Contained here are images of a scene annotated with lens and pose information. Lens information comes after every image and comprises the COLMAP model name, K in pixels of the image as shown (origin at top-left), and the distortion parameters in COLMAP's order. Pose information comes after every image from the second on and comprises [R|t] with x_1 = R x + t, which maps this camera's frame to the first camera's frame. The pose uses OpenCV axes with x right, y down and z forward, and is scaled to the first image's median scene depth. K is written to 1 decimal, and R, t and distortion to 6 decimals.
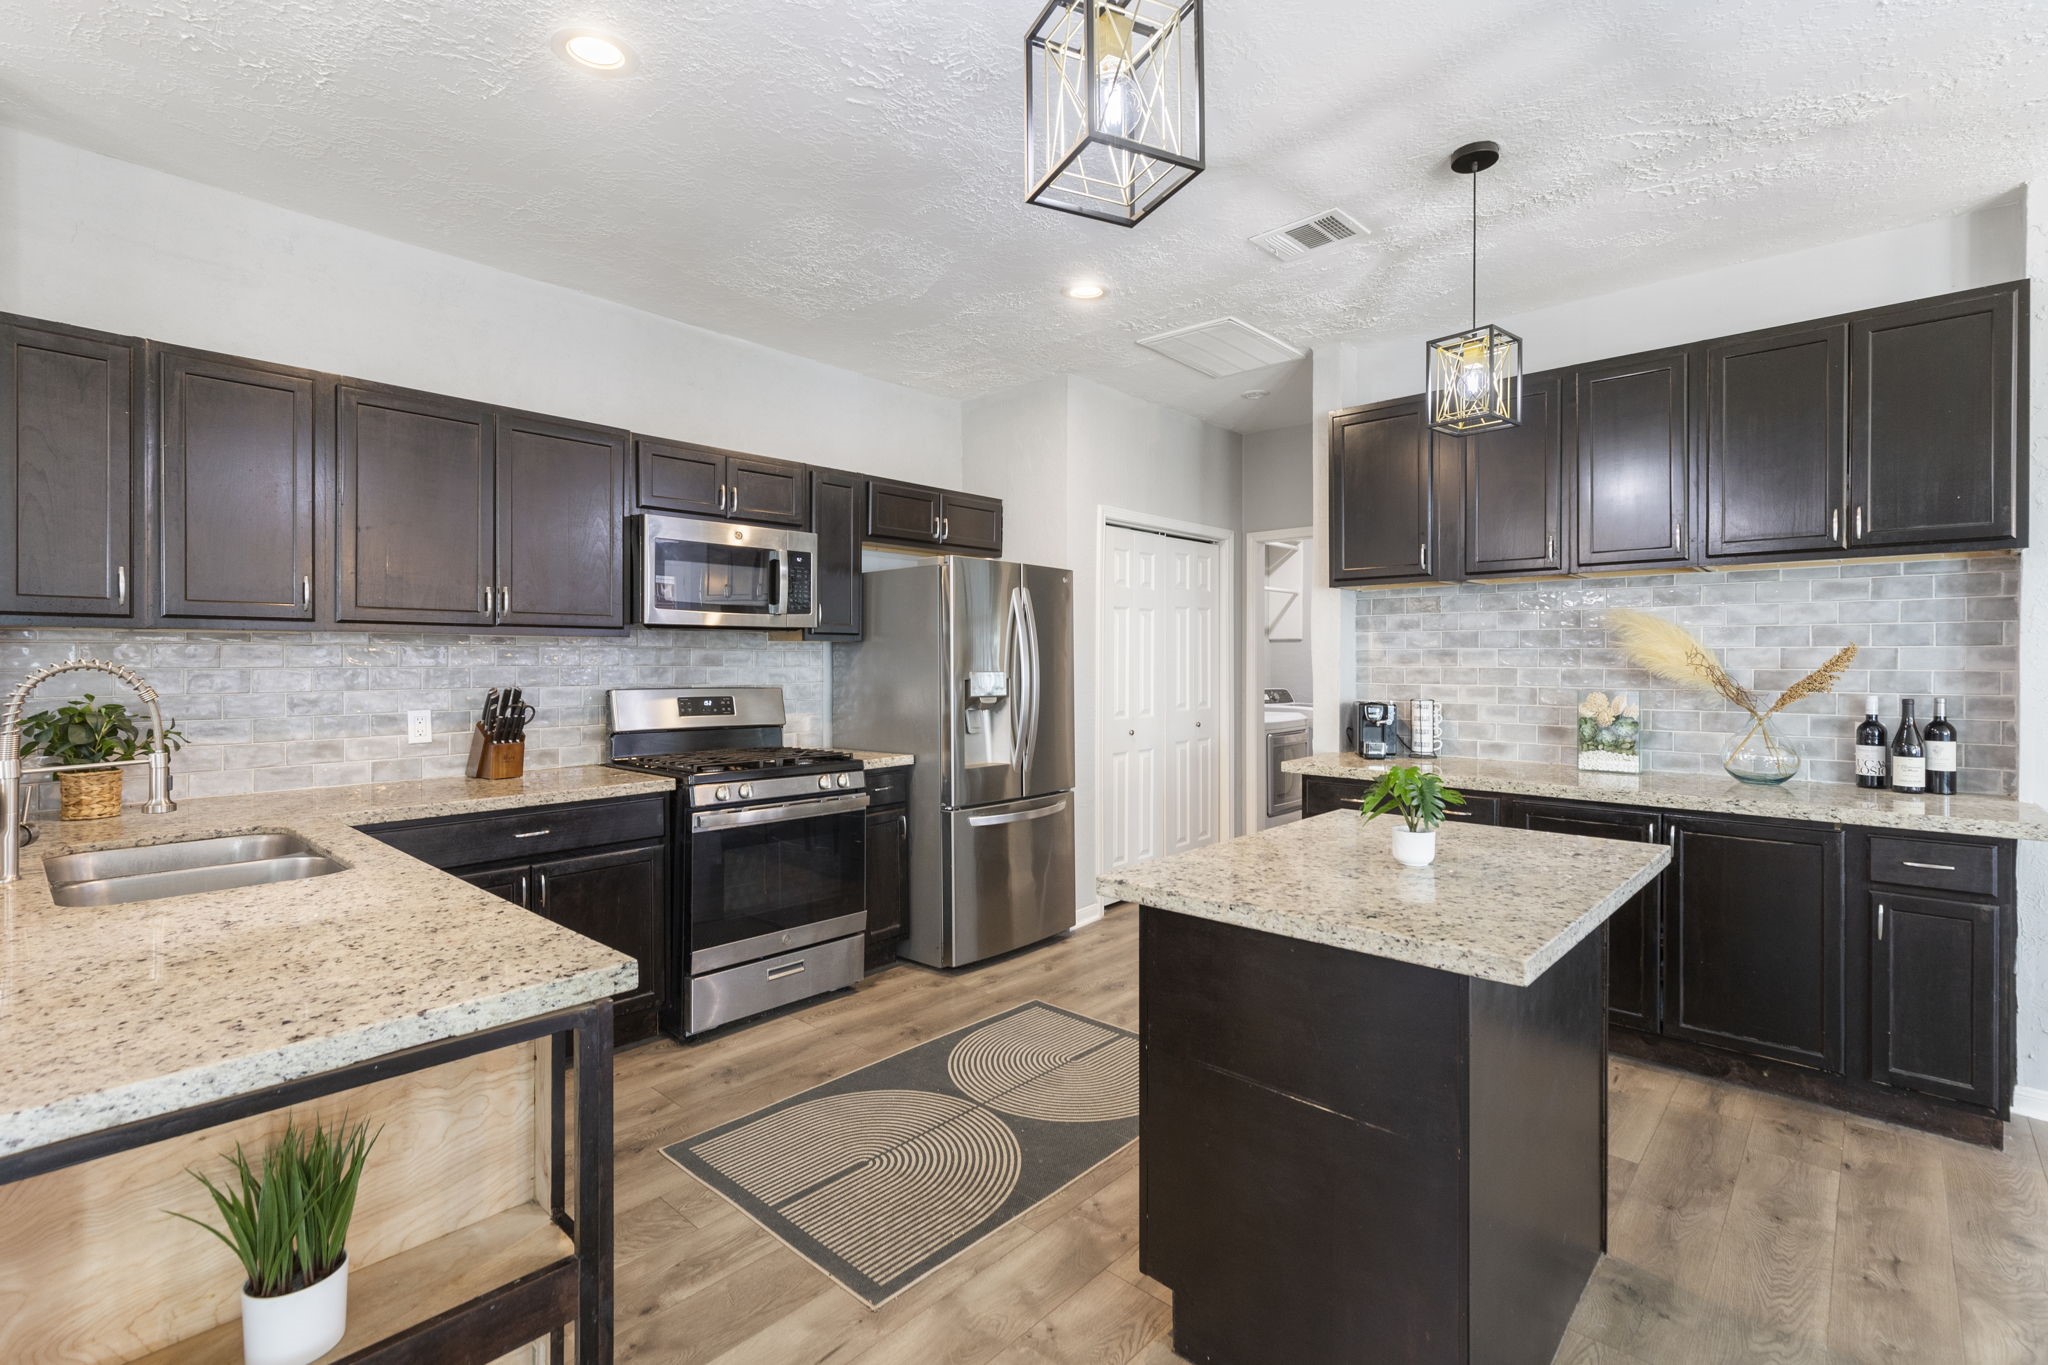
lens RADIAL K [[934.9, 0, 1026.9], [0, 934.9, 664.4], [0, 0, 1]] dist [0.007643, -0.001566]
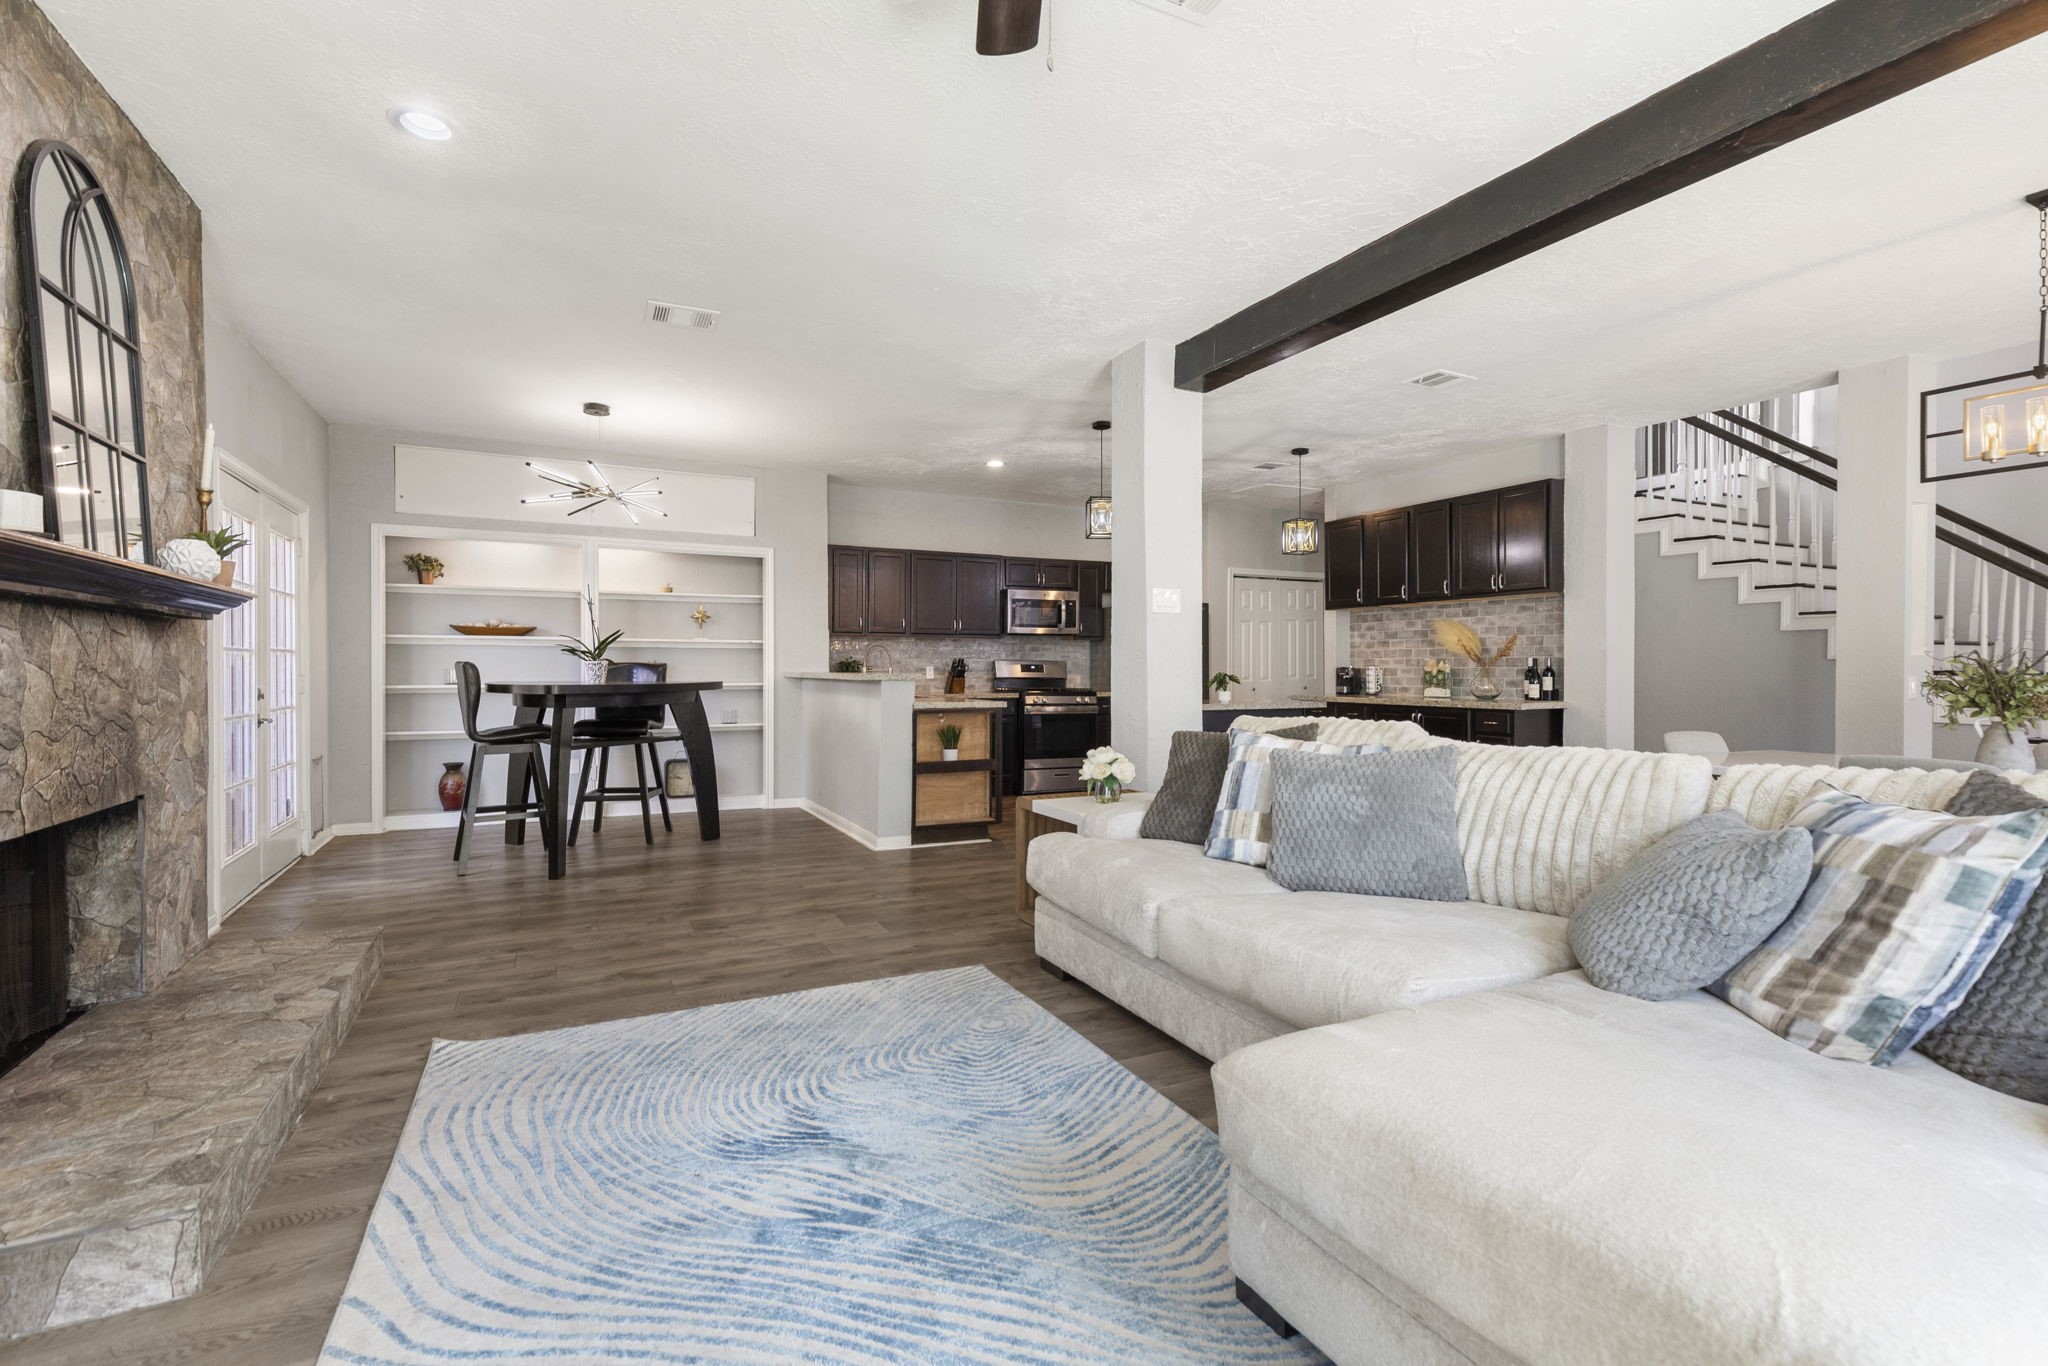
lens RADIAL K [[934.9, 0, 1029.3], [0, 934.9, 674.4], [0, 0, 1]] dist [0.007643, -0.001566]
pose [[0.935855, 0.000906, -0.352384, 0.472449], [-0.000750, 1.000000, 0.000580, 0.058958], [0.352385, -0.000278, 0.935855, -1.185153]]
